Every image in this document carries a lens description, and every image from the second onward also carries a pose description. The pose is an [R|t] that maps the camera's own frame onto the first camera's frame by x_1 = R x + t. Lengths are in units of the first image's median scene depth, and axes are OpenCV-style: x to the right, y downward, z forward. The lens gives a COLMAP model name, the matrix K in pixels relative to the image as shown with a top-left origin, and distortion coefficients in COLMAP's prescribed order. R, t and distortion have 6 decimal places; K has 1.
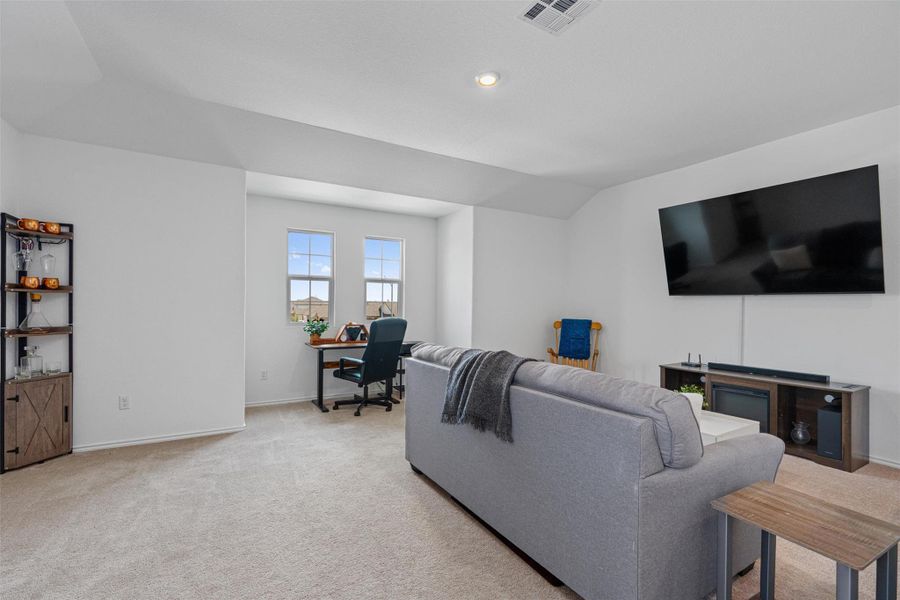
lens RADIAL K [[412.2, 0, 448.2], [0, 412.2, 303.5], [0, 0, 1]] dist [0.000071, 0.000917]
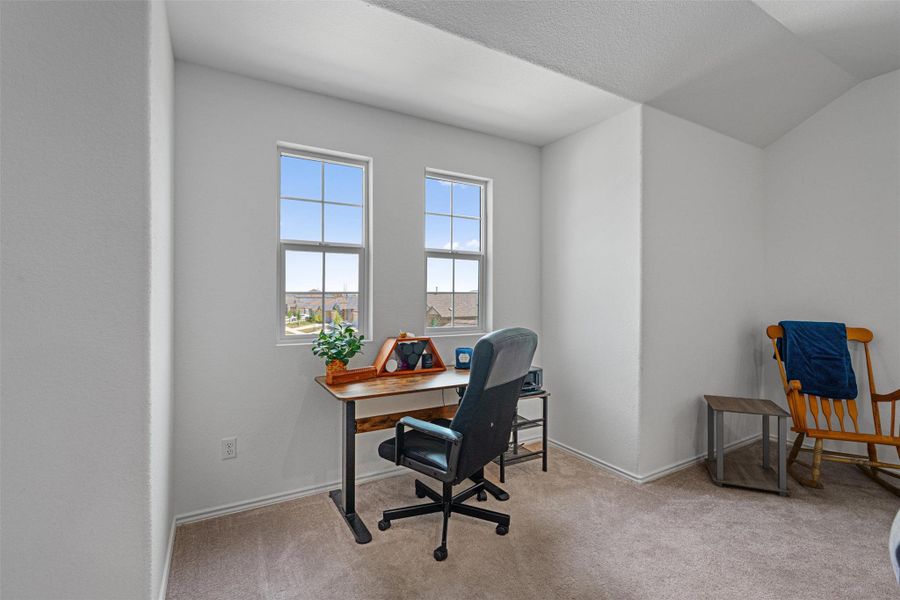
lens RADIAL K [[412.2, 0, 450.6], [0, 412.2, 294.4], [0, 0, 1]] dist [0.000071, 0.000917]
pose [[0.999956, -0.009285, 0.001071, -0.183896], [0.009287, 0.999956, -0.001639, -0.001971], [-0.001056, 0.001649, 0.999998, 0.502803]]
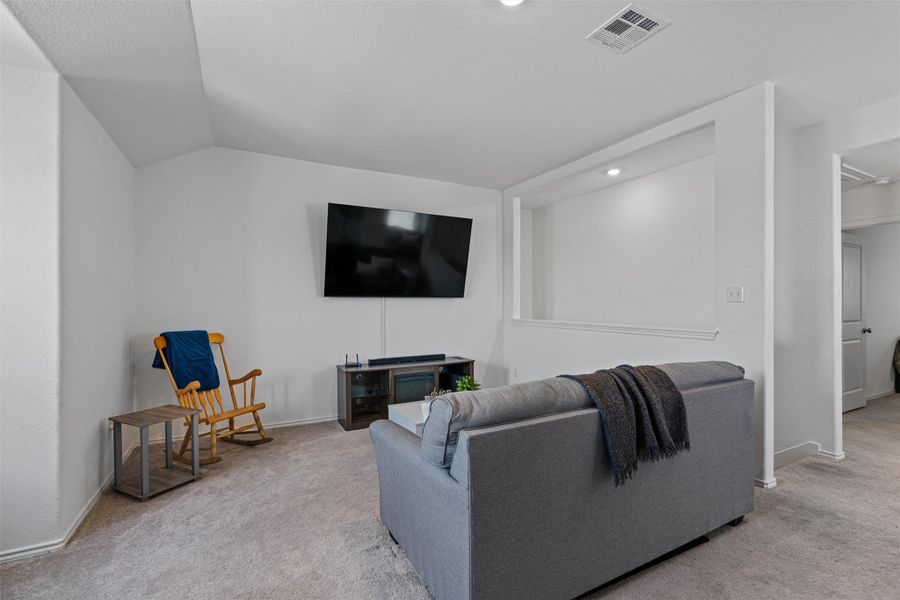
lens RADIAL K [[412.2, 0, 449.6], [0, 412.2, 302.9], [0, 0, 1]] dist [0.000071, 0.000917]
pose [[0.035087, -0.012007, 0.999312, -0.357916], [0.001231, 0.999928, 0.011971, -0.015099], [-0.999384, 0.000810, 0.035099, 0.622757]]
